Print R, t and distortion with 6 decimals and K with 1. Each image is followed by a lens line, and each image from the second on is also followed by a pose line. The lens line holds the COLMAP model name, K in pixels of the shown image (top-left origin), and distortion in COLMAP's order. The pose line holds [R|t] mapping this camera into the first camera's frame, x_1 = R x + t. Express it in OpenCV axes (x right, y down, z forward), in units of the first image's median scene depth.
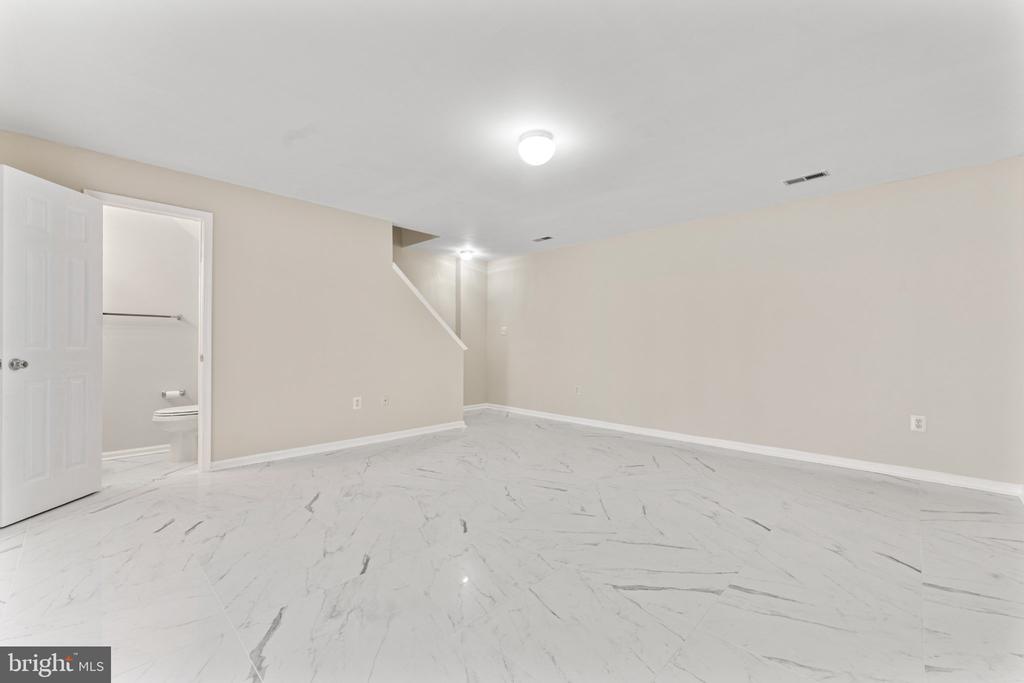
lens RADIAL K [[418.4, 0, 506.3], [0, 418.4, 342.8], [0, 0, 1]] dist [-0.001266, -0.000078]
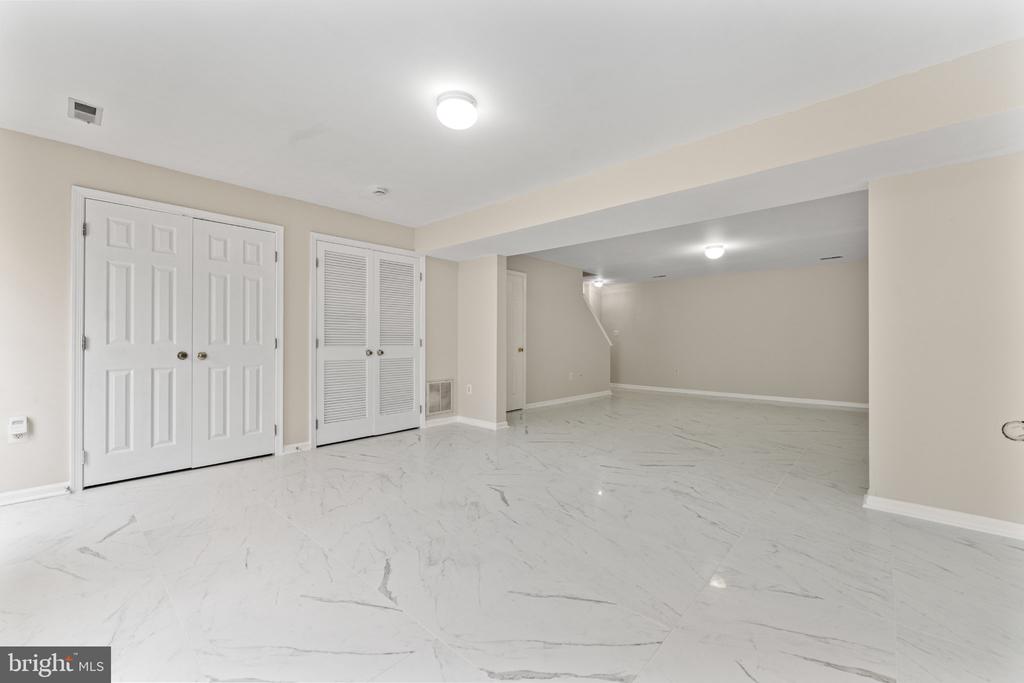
lens RADIAL K [[407.6, 0, 501.5], [0, 407.6, 348.5], [0, 0, 1]] dist [-0.010627, -0.000009]
pose [[0.999628, -0.002850, 0.027140, -1.142351], [0.002293, 0.999787, 0.020508, -0.010062], [-0.027192, -0.020438, 0.999421, -1.122308]]
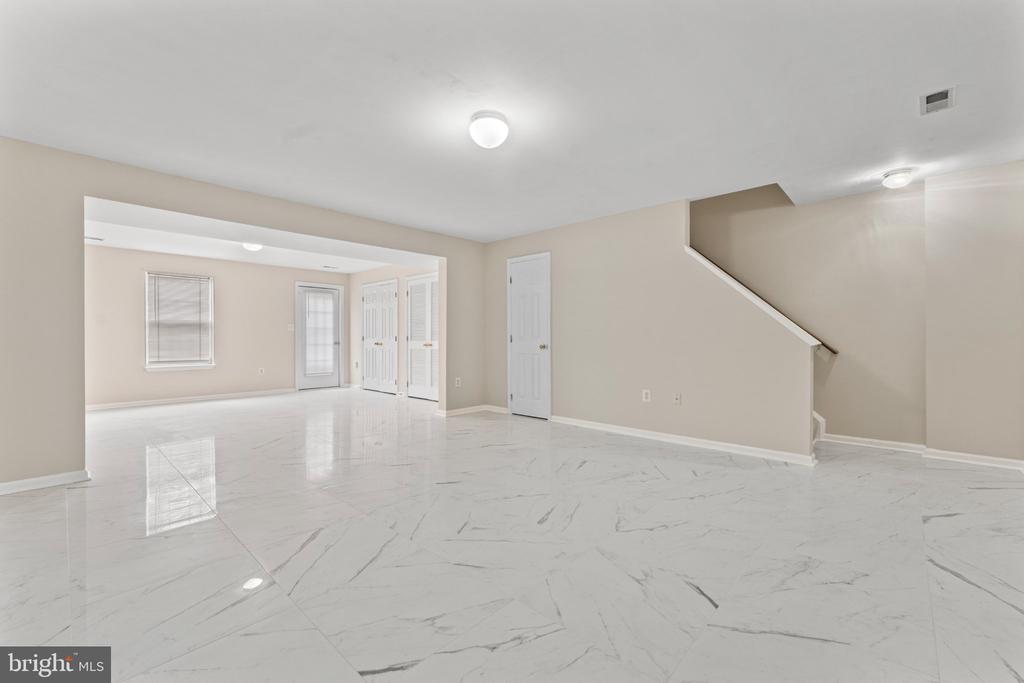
lens RADIAL K [[415.0, 0, 507.2], [0, 415.0, 337.5], [0, 0, 1]] dist [-0.000031, -0.000001]
pose [[0.027676, -0.002839, -0.999613, 1.056985], [0.006832, 0.999973, -0.002651, 0.005472], [0.999594, -0.006756, 0.027695, 1.053083]]
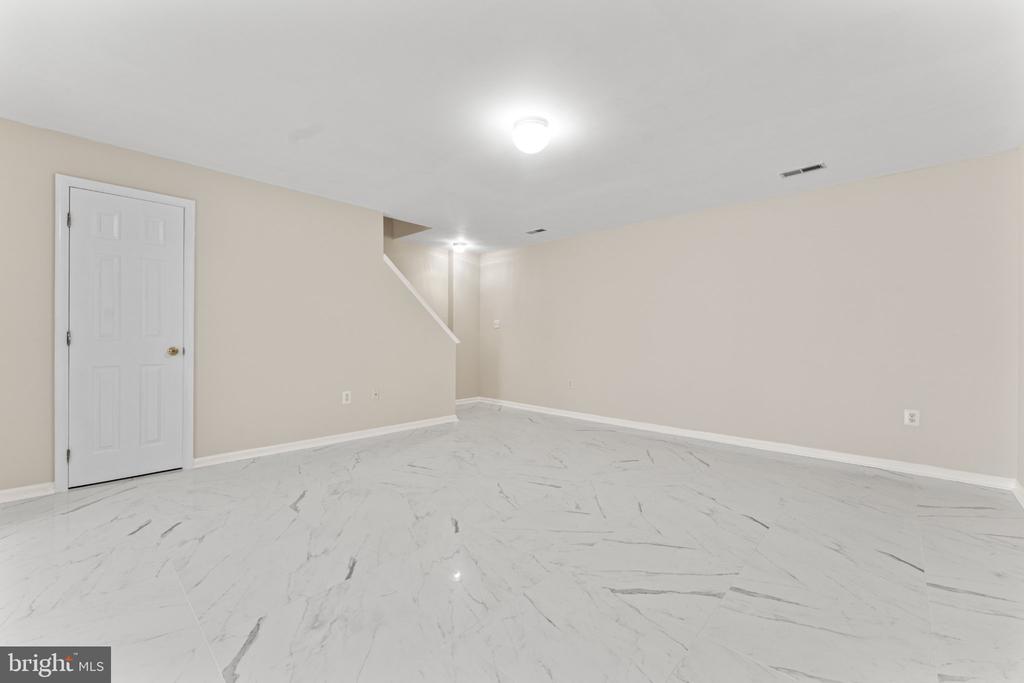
lens RADIAL K [[415.0, 0, 507.2], [0, 415.0, 337.5], [0, 0, 1]] dist [-0.000031, -0.000001]
pose [[0.999795, 0.002024, 0.020170, -0.001921], [-0.002081, 0.999994, 0.002842, 0.000578], [-0.020164, -0.002883, 0.999793, 0.037986]]
